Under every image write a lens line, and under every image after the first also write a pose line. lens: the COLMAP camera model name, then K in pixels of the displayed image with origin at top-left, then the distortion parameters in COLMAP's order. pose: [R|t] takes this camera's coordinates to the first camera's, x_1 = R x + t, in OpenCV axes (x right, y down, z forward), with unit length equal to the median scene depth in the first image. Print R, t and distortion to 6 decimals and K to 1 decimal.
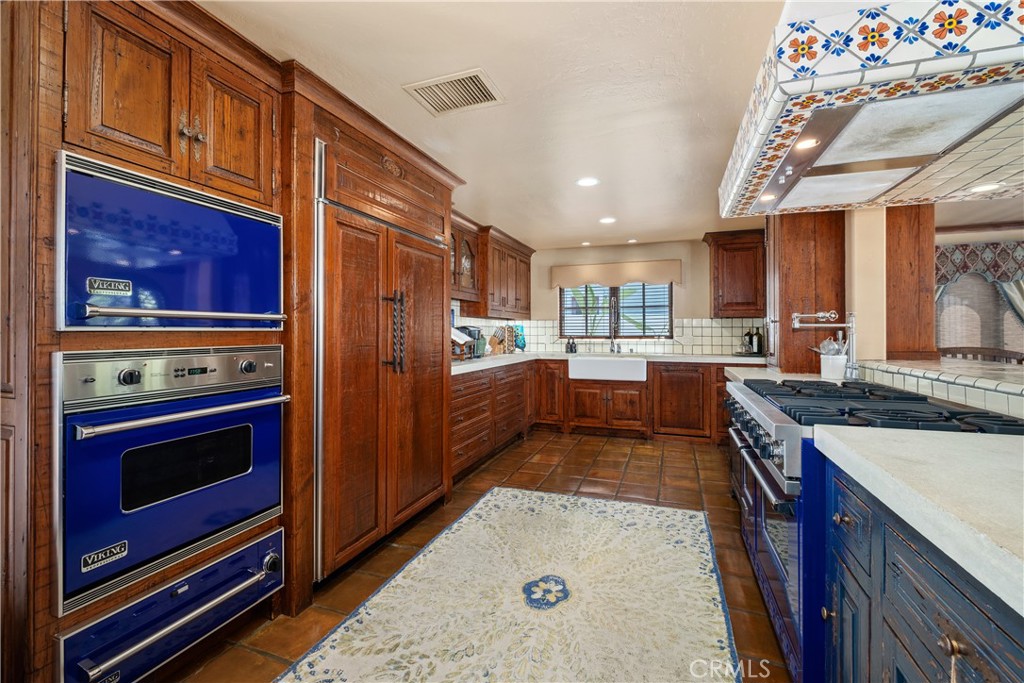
lens RADIAL K [[450.0, 0, 507.1], [0, 450.0, 330.2], [0, 0, 1]] dist [-0.002965, -0.001070]
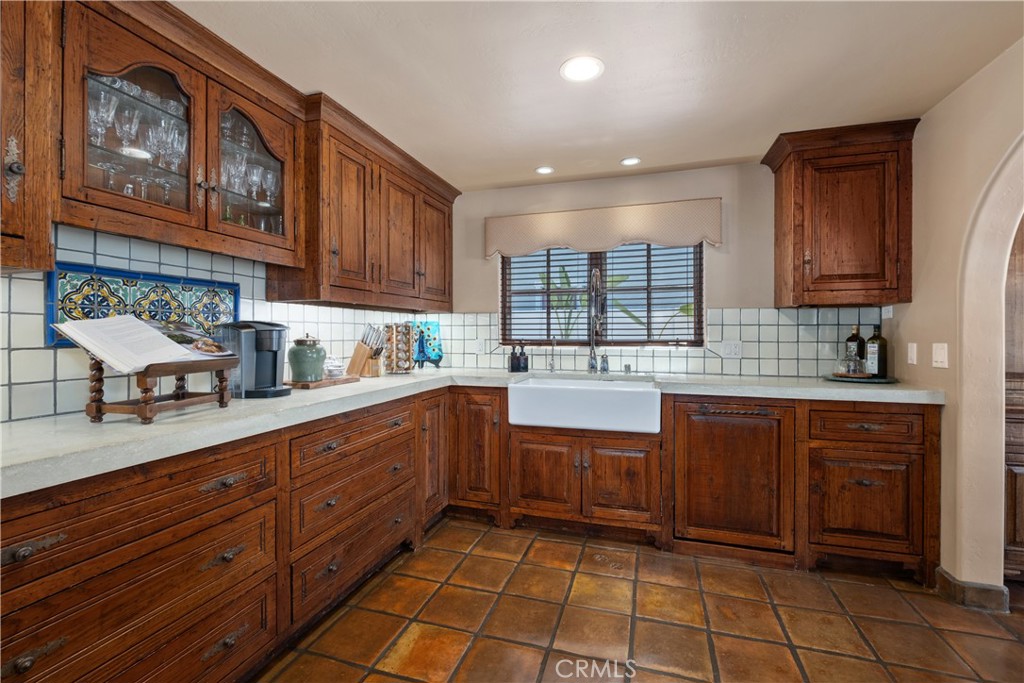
lens RADIAL K [[448.7, 0, 506.9], [0, 448.7, 340.0], [0, 0, 1]] dist [0.016397, -0.012150]
pose [[0.999274, -0.001073, 0.038089, 0.113331], [0.000304, 0.999796, 0.020196, 0.000441], [-0.038103, -0.020169, 0.999070, 0.477256]]
